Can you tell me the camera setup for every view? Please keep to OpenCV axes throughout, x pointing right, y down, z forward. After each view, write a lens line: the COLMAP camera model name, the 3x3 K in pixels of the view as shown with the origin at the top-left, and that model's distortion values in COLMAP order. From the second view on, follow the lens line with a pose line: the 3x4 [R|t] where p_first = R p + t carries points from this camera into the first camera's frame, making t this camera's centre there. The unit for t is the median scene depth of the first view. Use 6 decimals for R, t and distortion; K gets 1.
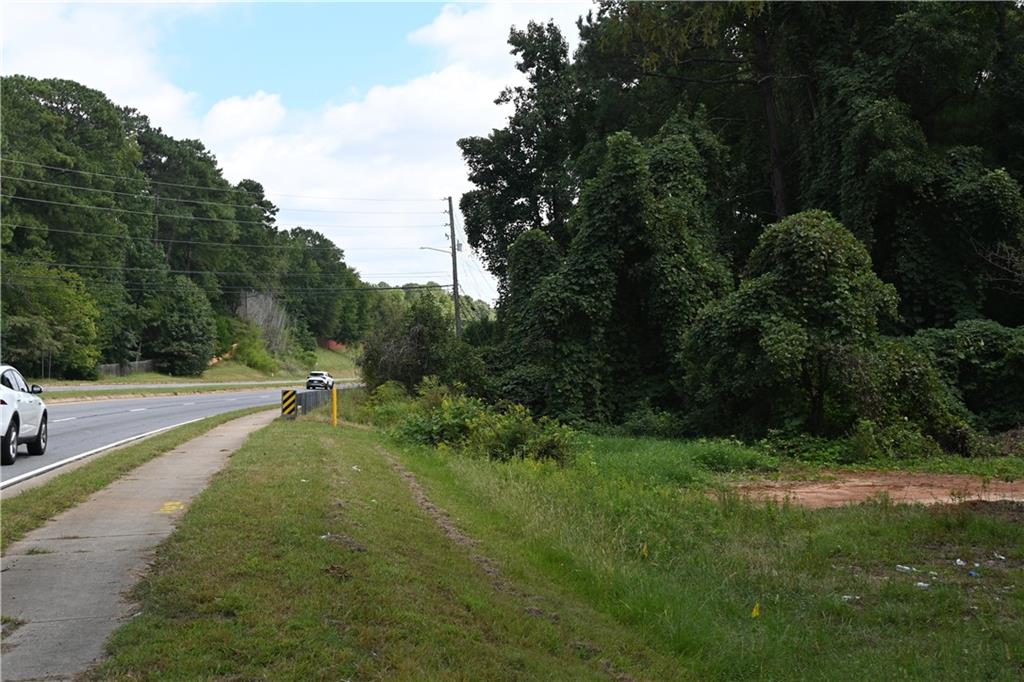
lens RADIAL K [[1393.8, 0, 528.6], [0, 1393.8, 339.3], [0, 0, 1]] dist [0.010551, -0.013651]
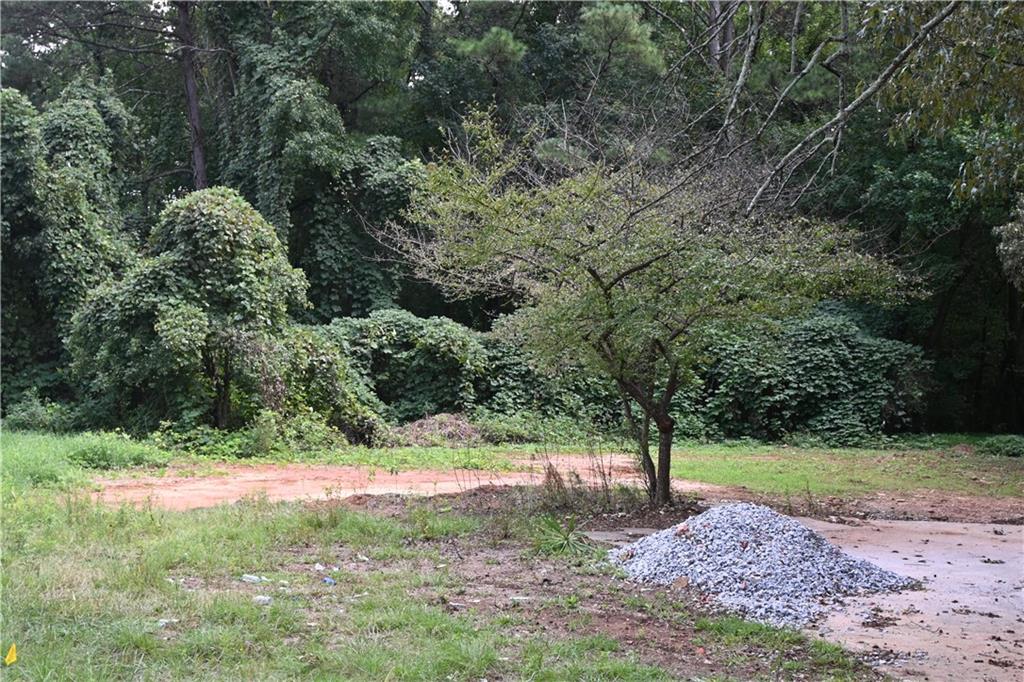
lens RADIAL K [[1393.8, 0, 528.6], [0, 1393.8, 339.3], [0, 0, 1]] dist [0.010551, -0.013651]
pose [[0.923749, 0.014292, 0.382733, 0.034093], [-0.016336, 0.999864, 0.002090, 0.003693], [-0.382651, -0.008183, 0.923857, 0.047001]]
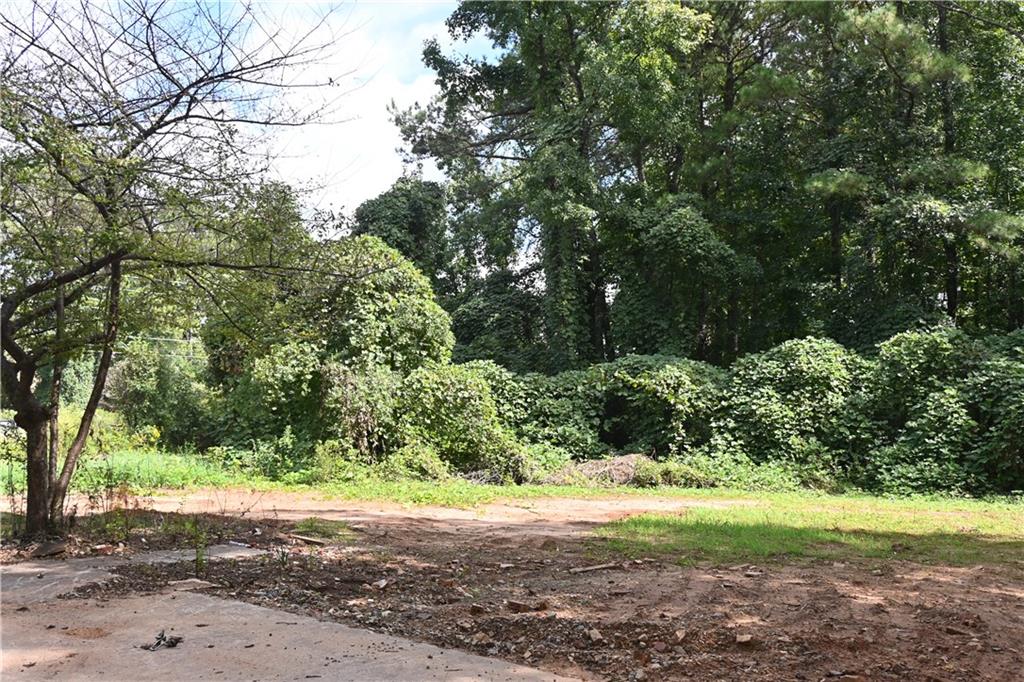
lens RADIAL K [[1017.6, 0, 512.0], [0, 1017.6, 341.0], [0, 0, 1]] dist [-0.019902, 0.014890]
pose [[0.967723, -0.012474, -0.251707, 0.441890], [-0.006489, 0.997210, -0.074368, 0.033812], [0.251932, 0.073600, 0.964942, 0.284774]]
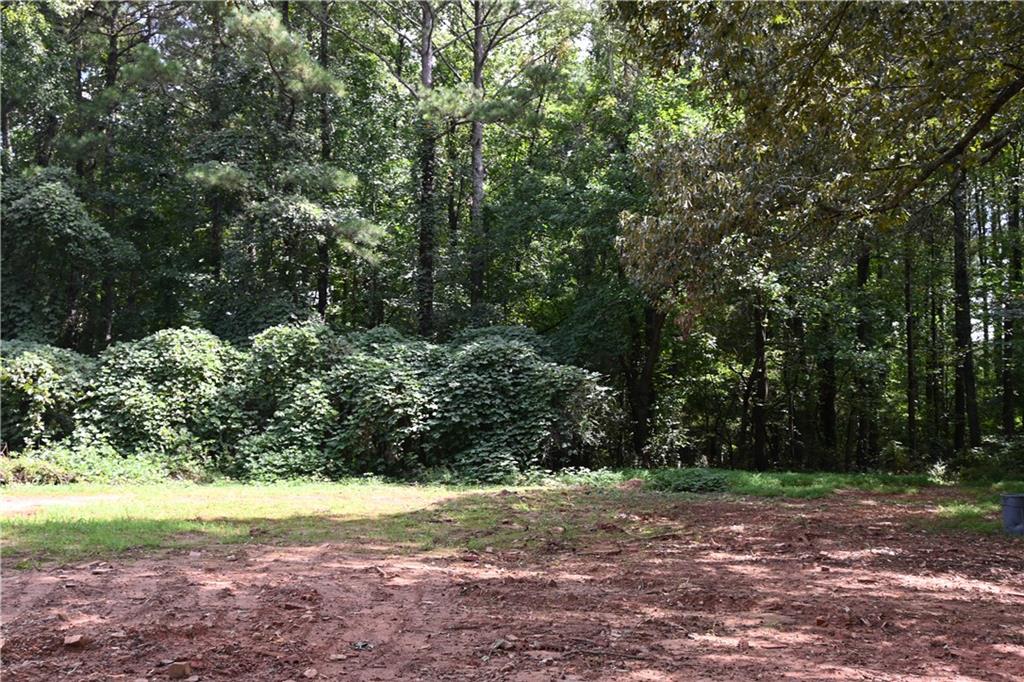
lens RADIAL K [[1011.0, 0, 522.9], [0, 1011.0, 340.2], [0, 0, 1]] dist [-0.004185, -0.002628]
pose [[0.940431, 0.022132, 0.339264, 0.447630], [0.001178, 0.997661, -0.068349, 0.034120], [-0.339983, 0.064677, 0.938205, 0.284042]]
